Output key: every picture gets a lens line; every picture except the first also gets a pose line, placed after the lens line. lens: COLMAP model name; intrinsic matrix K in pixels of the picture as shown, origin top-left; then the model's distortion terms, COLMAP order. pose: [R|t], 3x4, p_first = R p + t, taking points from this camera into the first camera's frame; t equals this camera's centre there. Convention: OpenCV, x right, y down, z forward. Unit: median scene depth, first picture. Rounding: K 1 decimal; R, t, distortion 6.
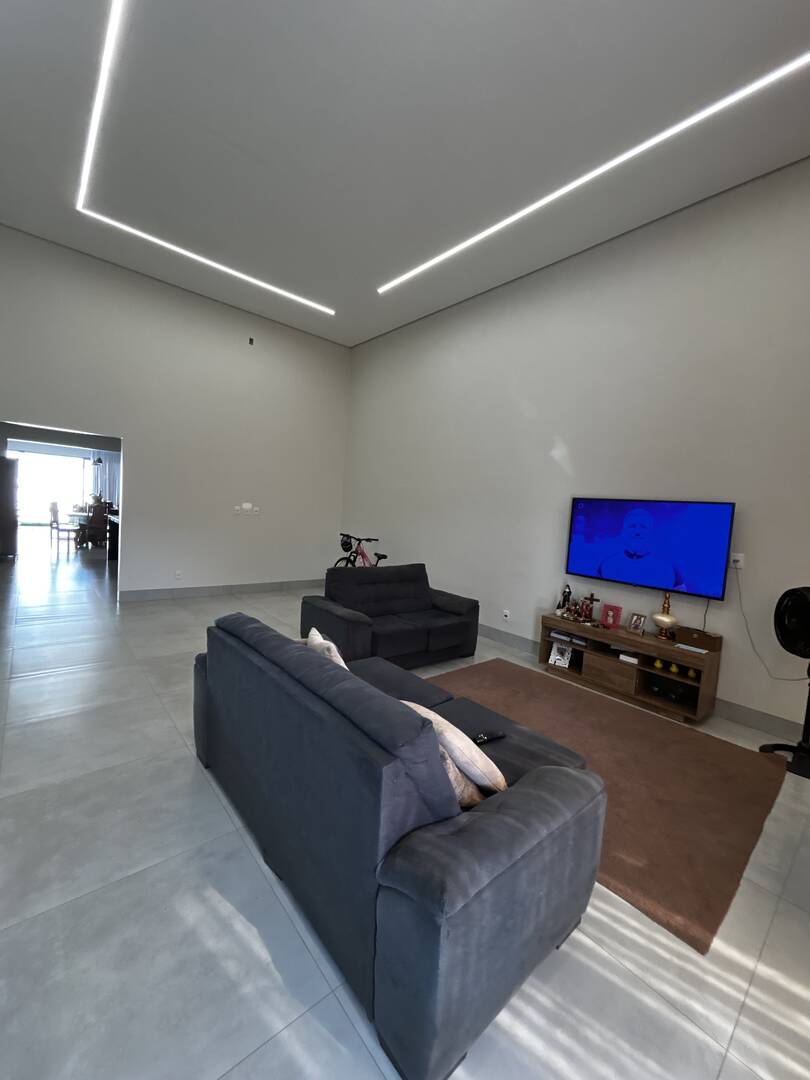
lens RADIAL K [[437.0, 0, 398.2], [0, 437.0, 540.0], [0, 0, 1]] dist [0.006134, 0.000395]
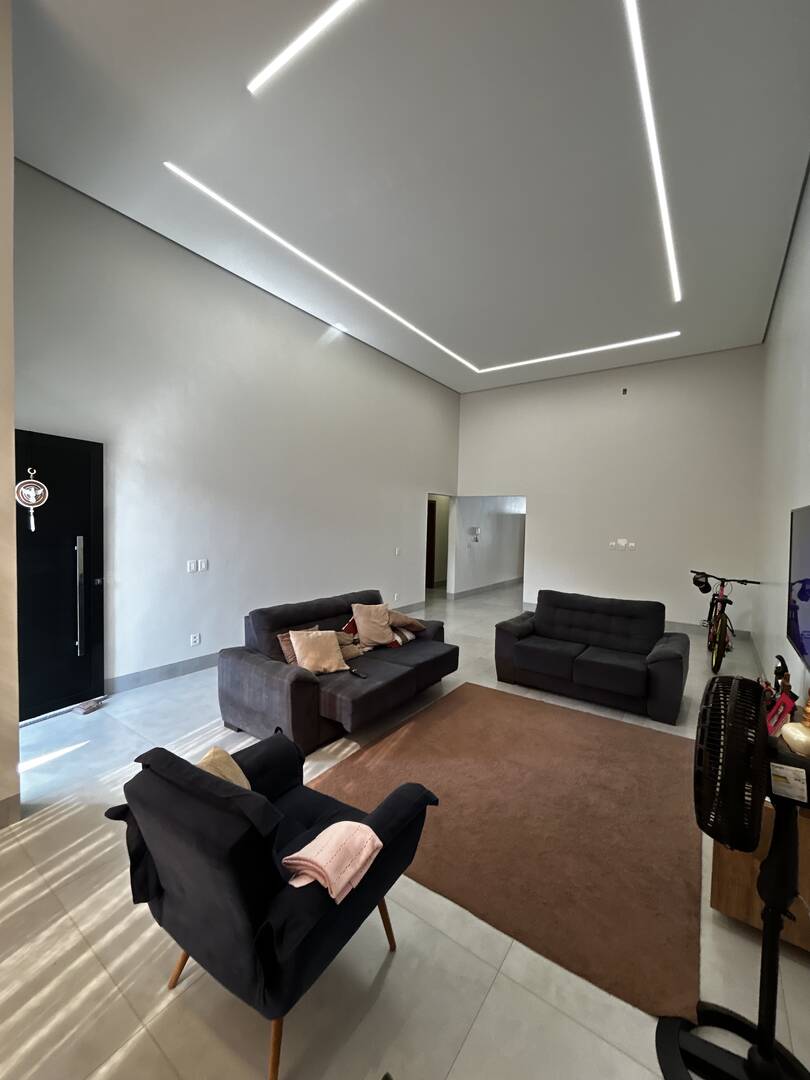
lens RADIAL K [[437.0, 0, 406.9], [0, 437.0, 542.7], [0, 0, 1]] dist [0.006134, 0.000395]
pose [[0.236566, -0.023377, -0.971334, 0.573780], [-0.077441, 0.996076, -0.042833, 0.010889], [0.968524, 0.085354, 0.233827, 0.241032]]
